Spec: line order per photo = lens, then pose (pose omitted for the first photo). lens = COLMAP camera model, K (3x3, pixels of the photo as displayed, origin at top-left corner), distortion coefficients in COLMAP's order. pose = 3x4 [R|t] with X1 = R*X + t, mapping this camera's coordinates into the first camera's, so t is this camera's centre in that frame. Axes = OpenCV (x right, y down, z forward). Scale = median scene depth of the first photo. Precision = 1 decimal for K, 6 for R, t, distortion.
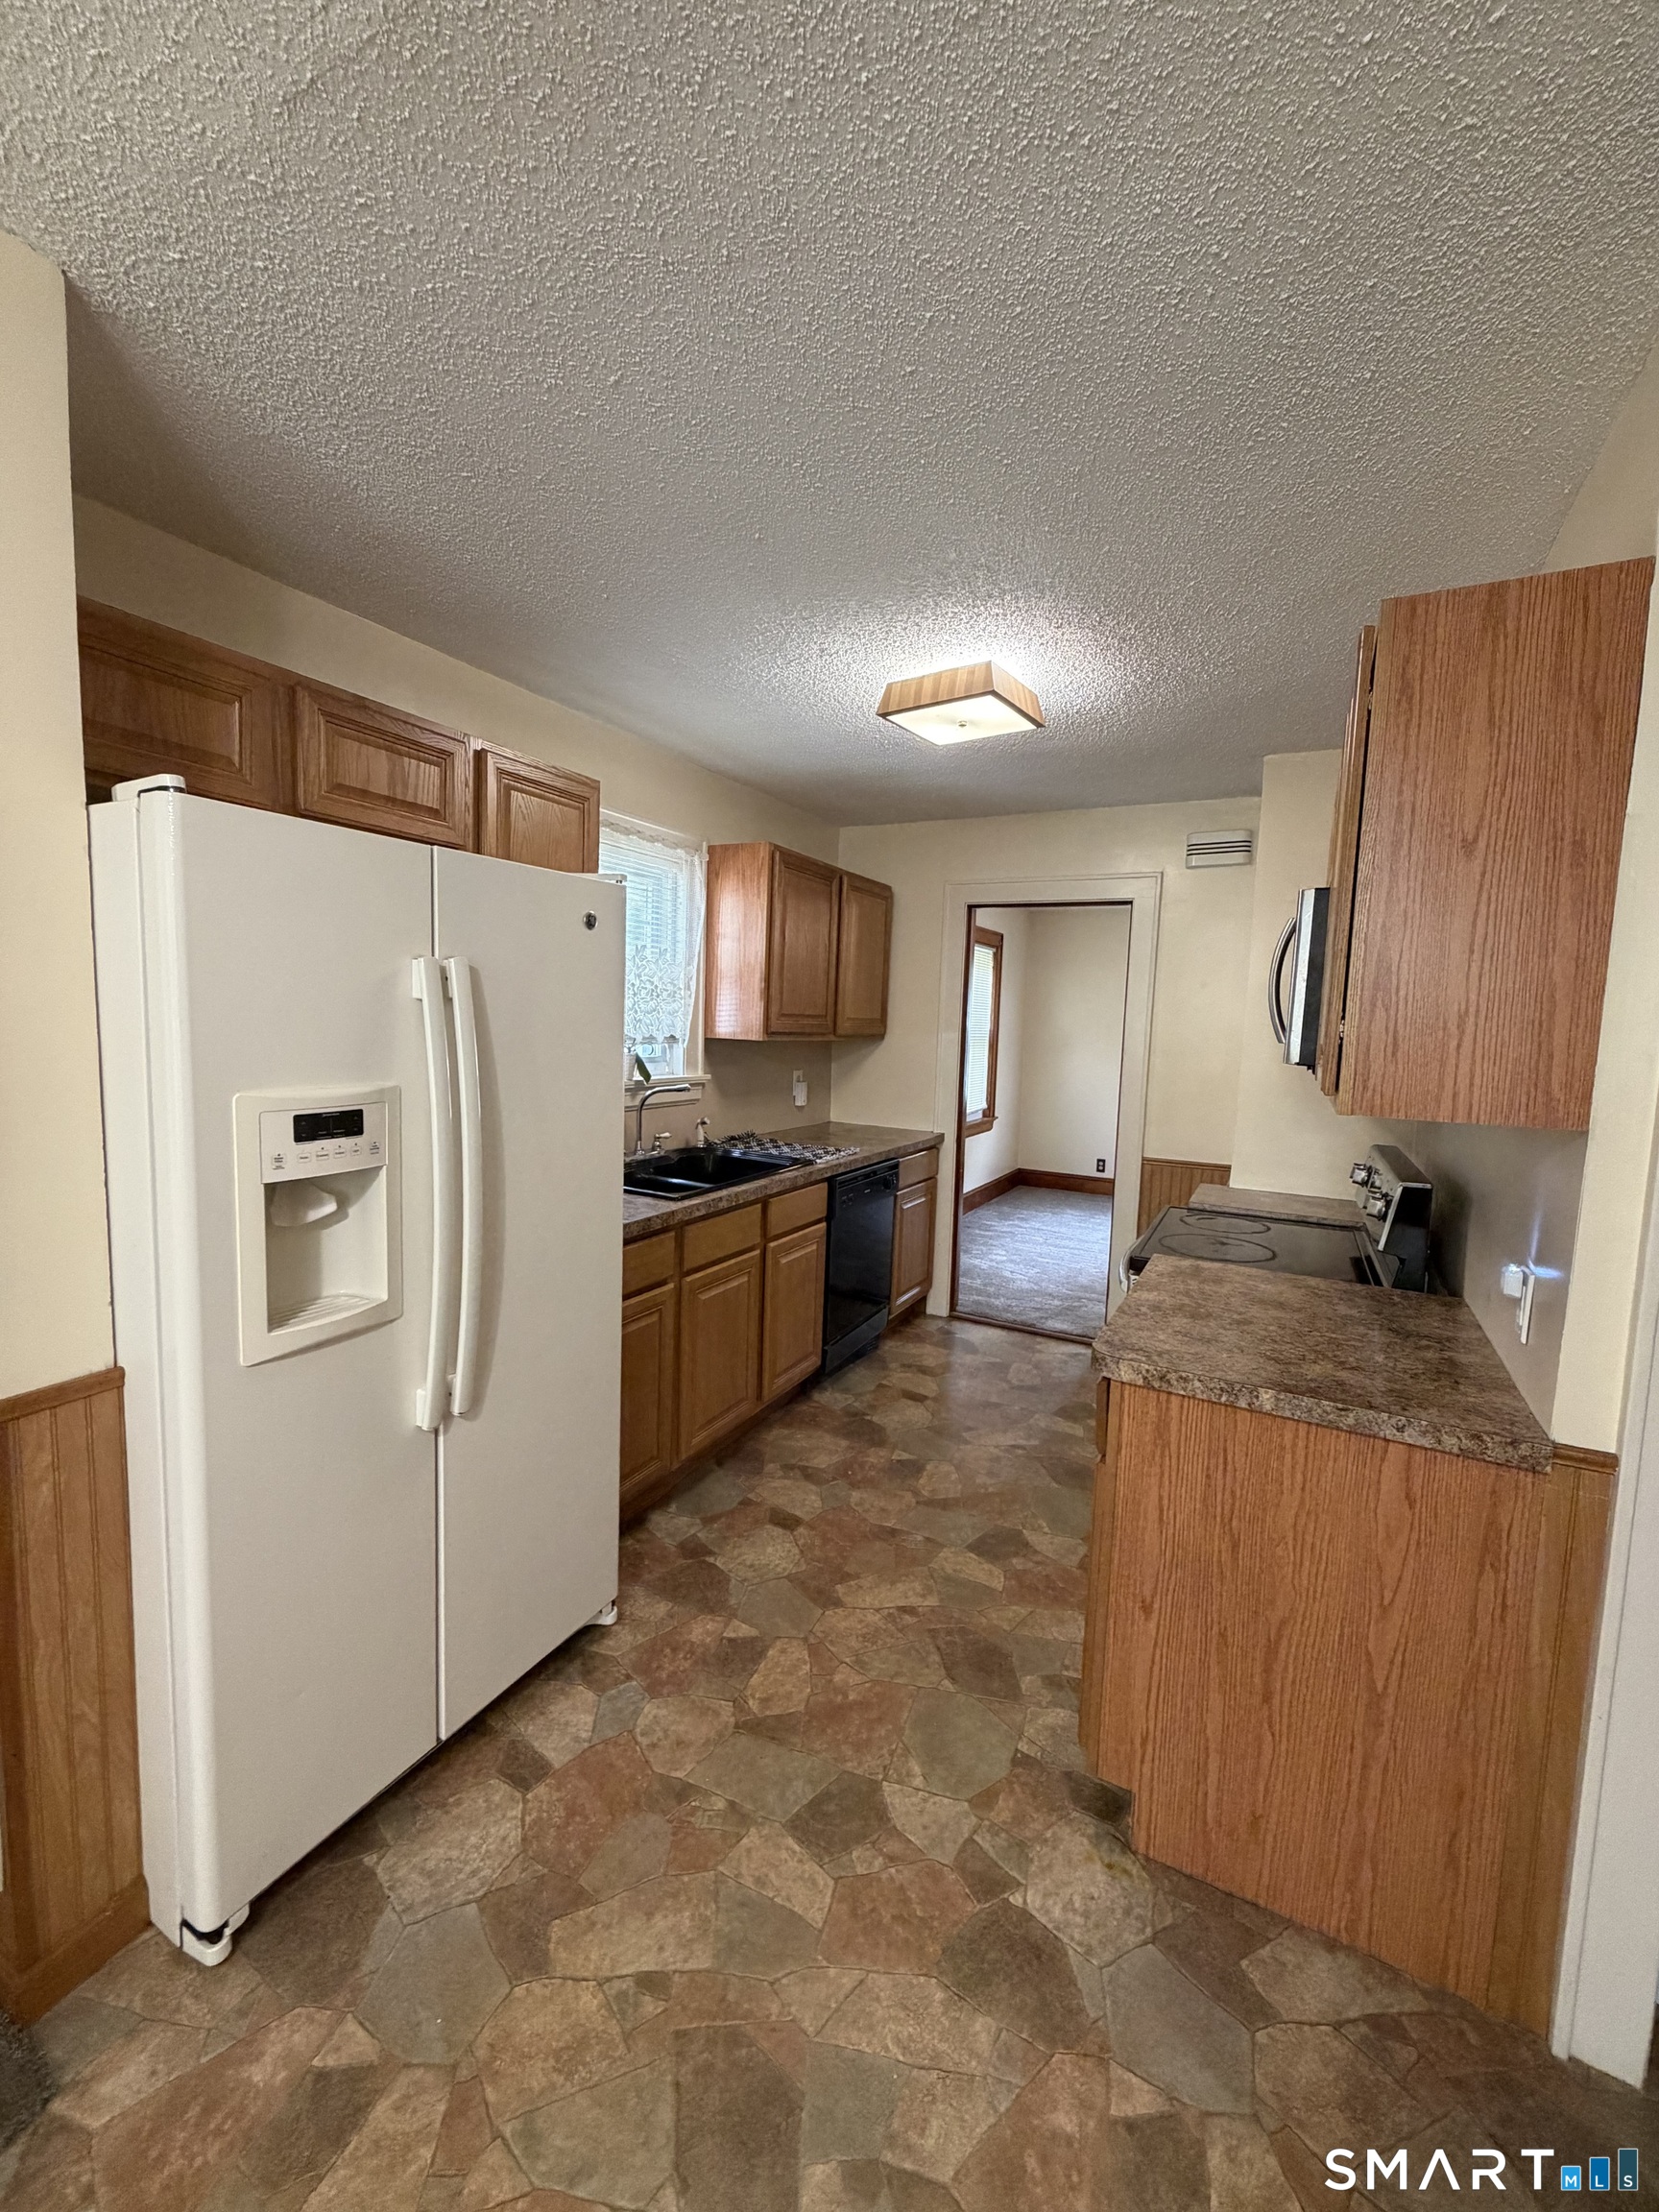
lens RADIAL K [[886.4, 0, 829.8], [0, 886.4, 1113.1], [0, 0, 1]] dist [0.001101, 0.000030]
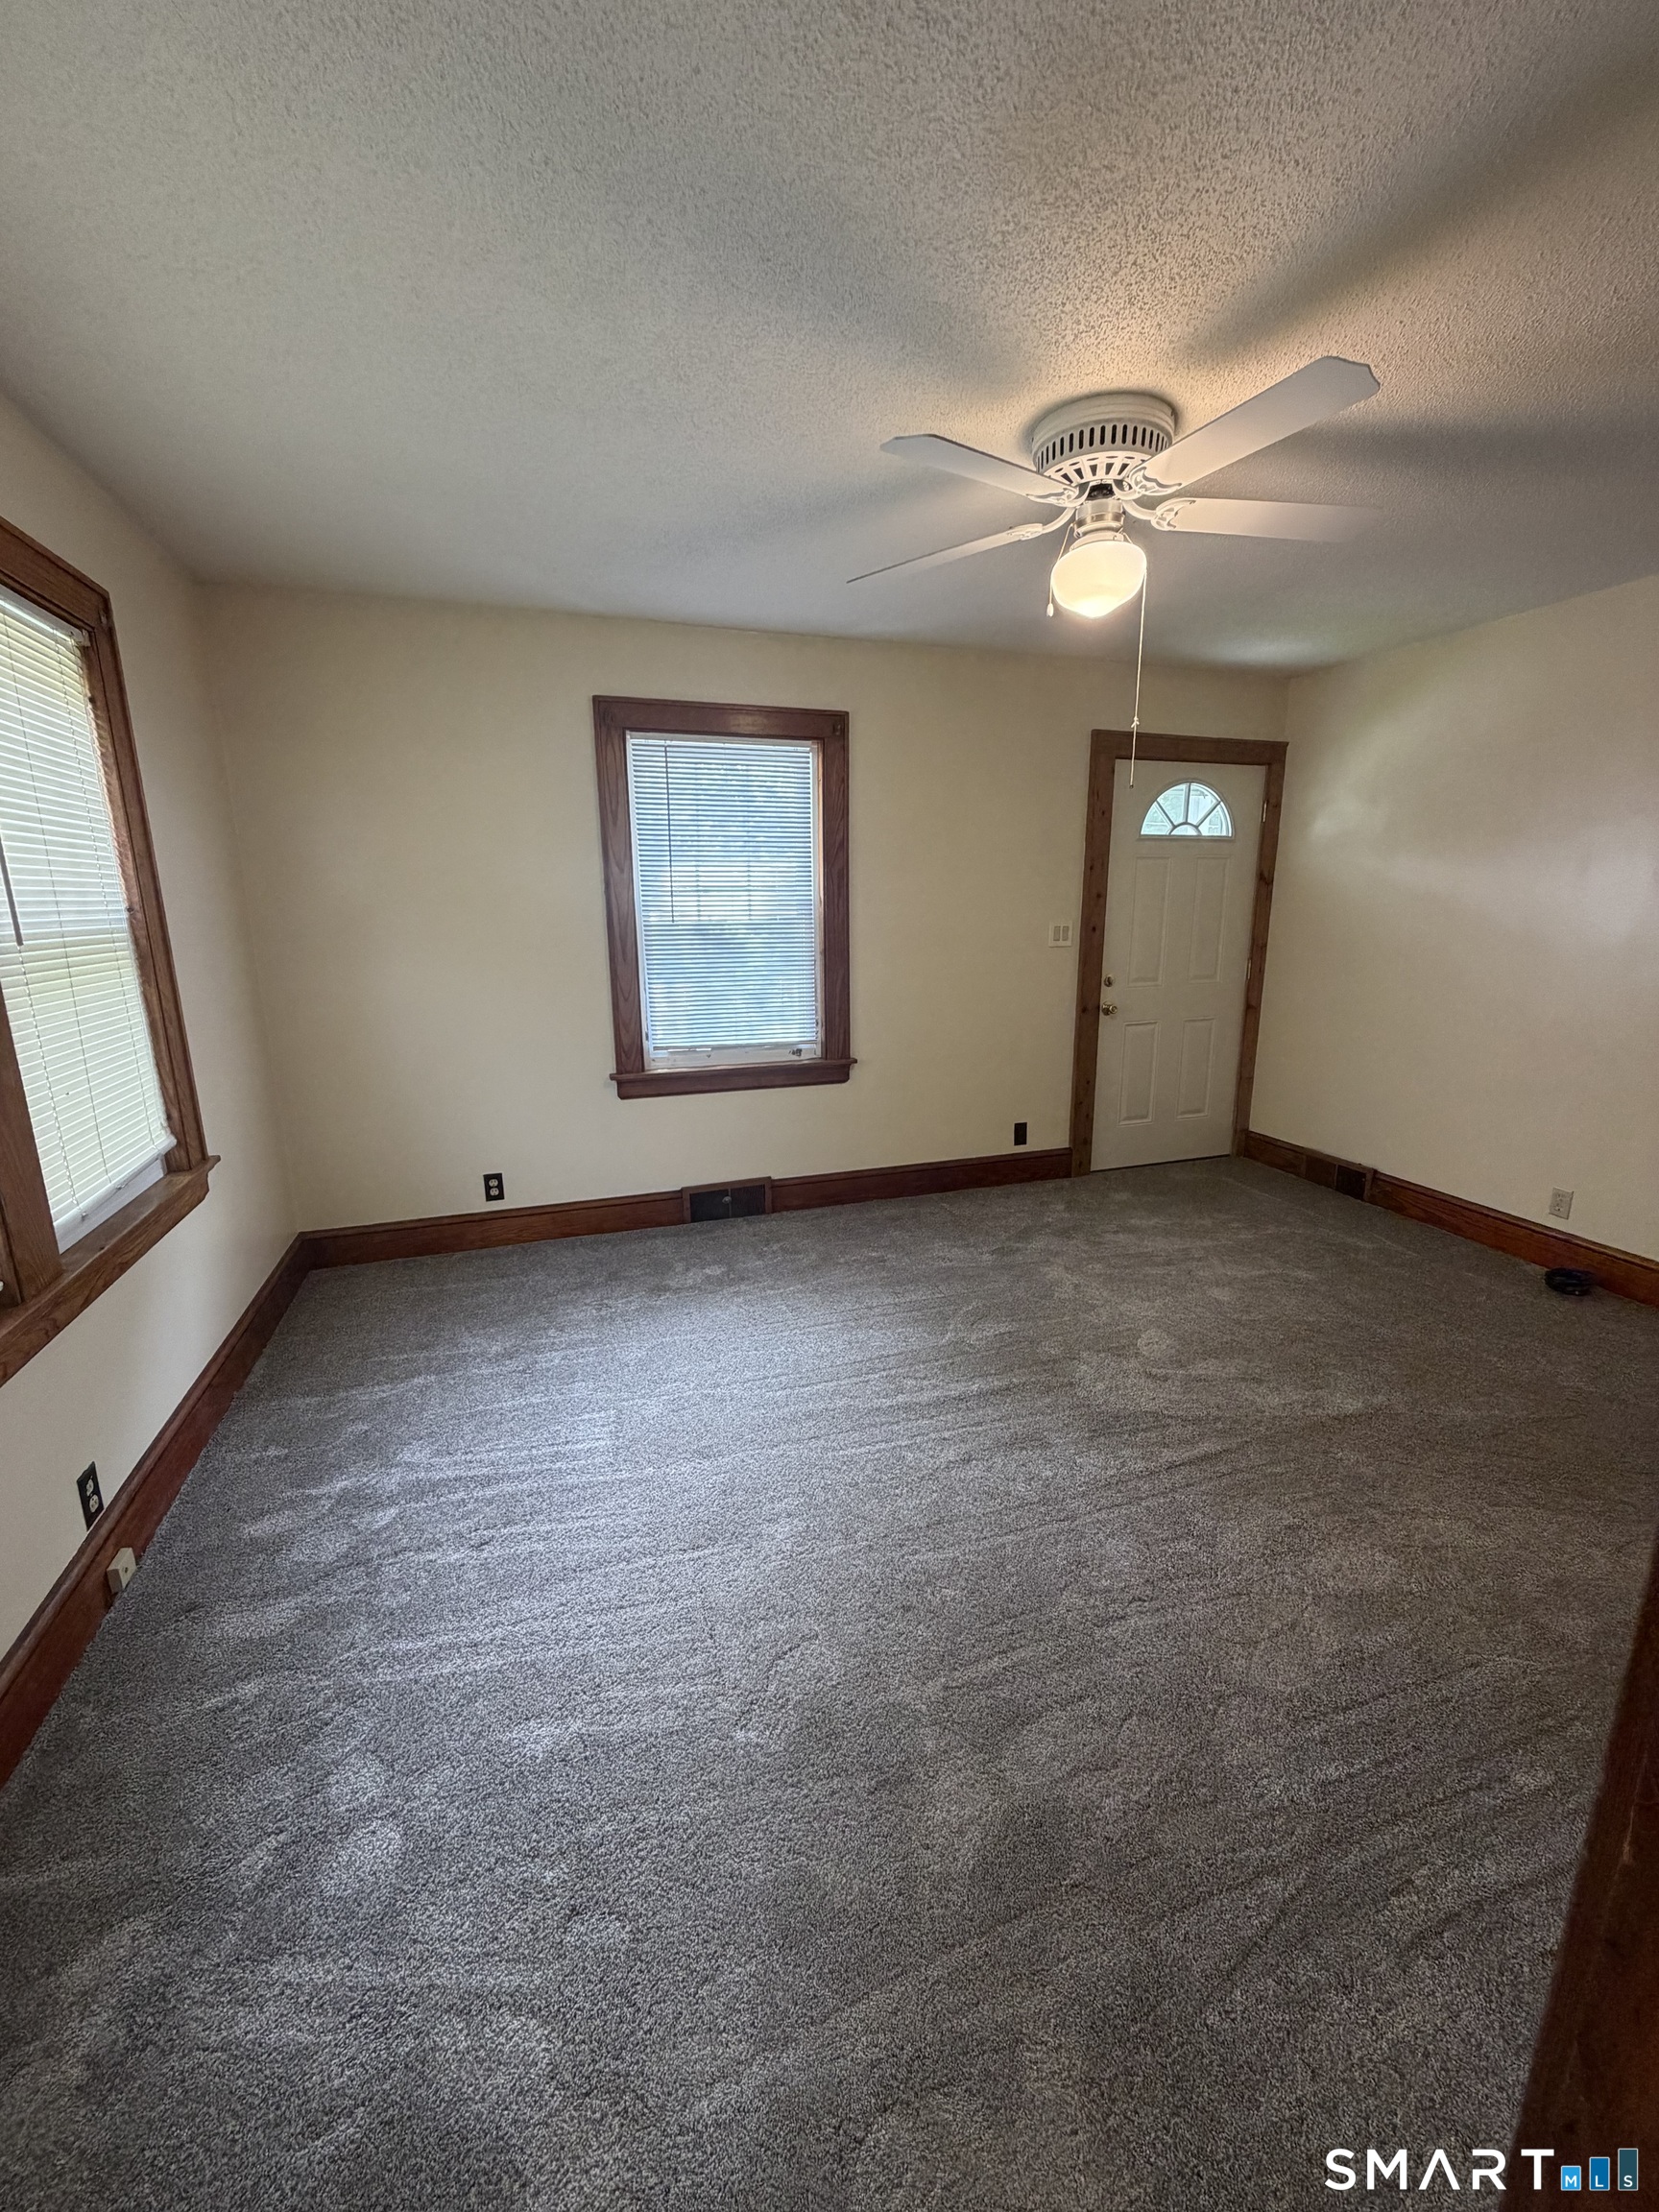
lens RADIAL K [[886.4, 0, 821.5], [0, 886.4, 1087.9], [0, 0, 1]] dist [0.001101, 0.000030]
pose [[0.692581, -0.196980, 0.693924, 0.240154], [0.111157, 0.979646, 0.167145, -0.113603], [-0.712724, -0.038627, 0.700380, 1.201629]]
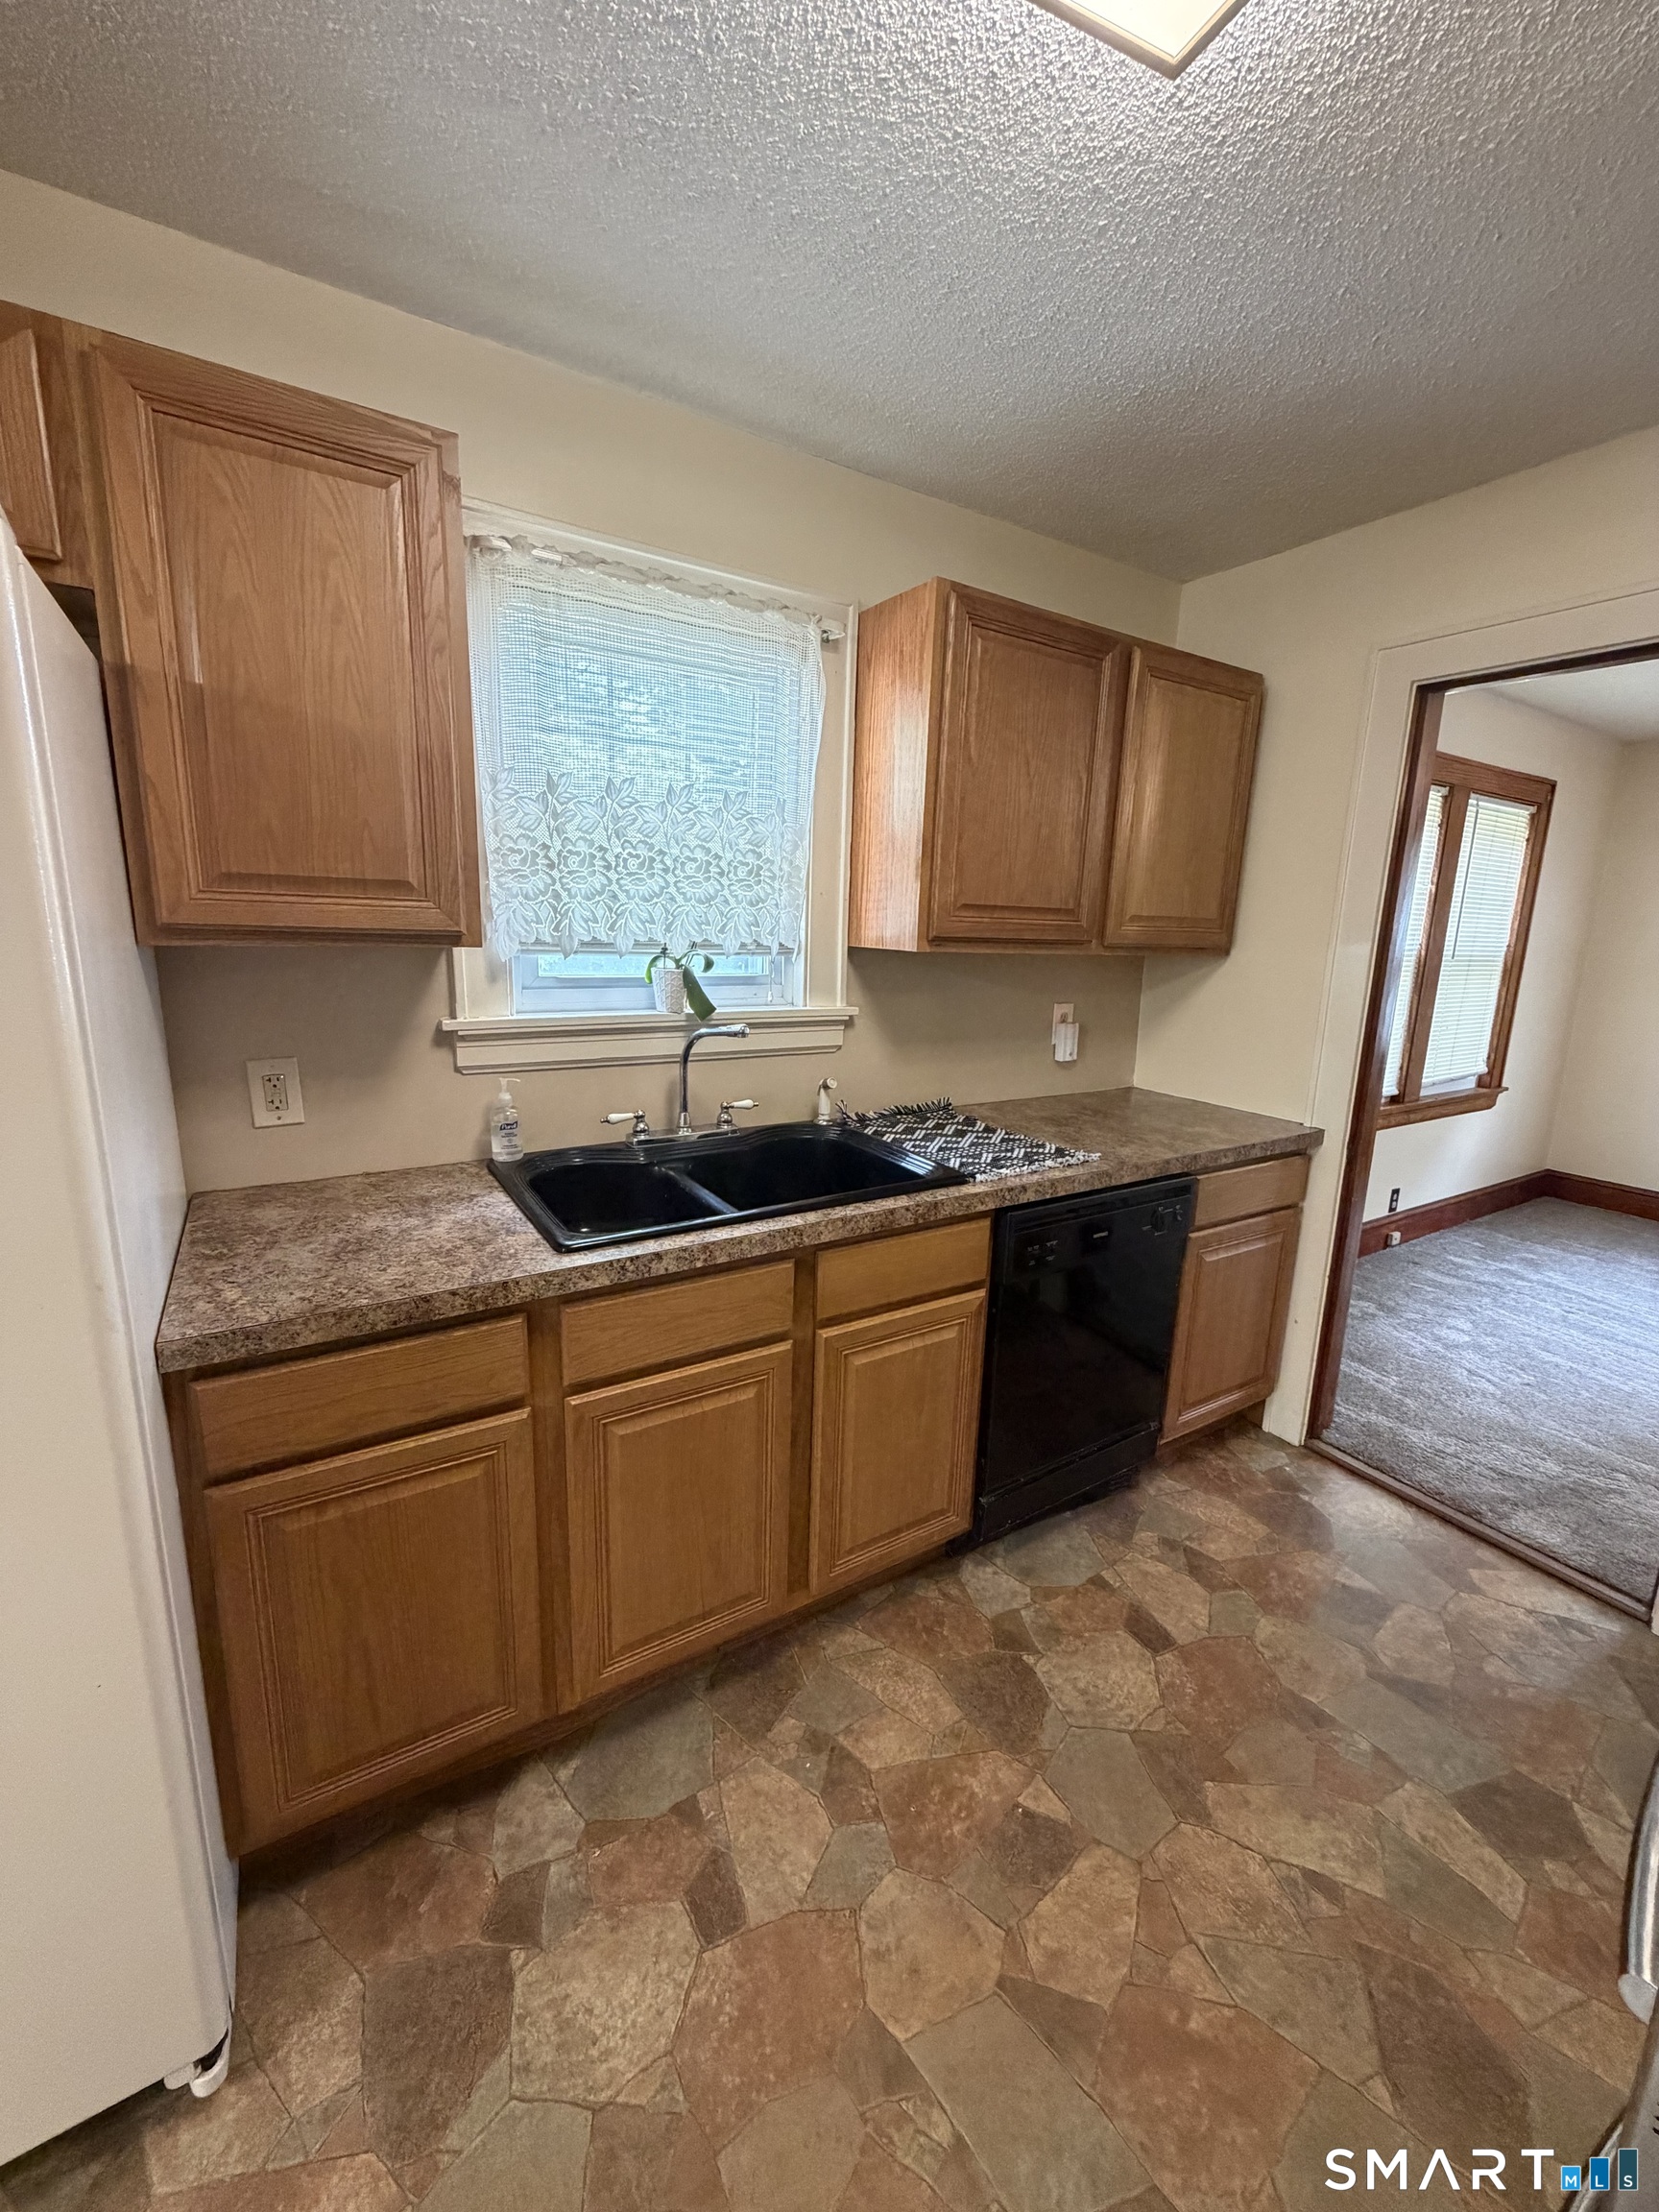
lens RADIAL K [[886.4, 0, 828.7], [0, 886.4, 1102.2], [0, 0, 1]] dist [0.001101, 0.000030]
pose [[0.870055, 0.094896, -0.483734, 0.160803], [-0.055691, 0.993936, 0.094817, -0.036966], [0.489798, -0.055556, 0.870064, 0.475348]]
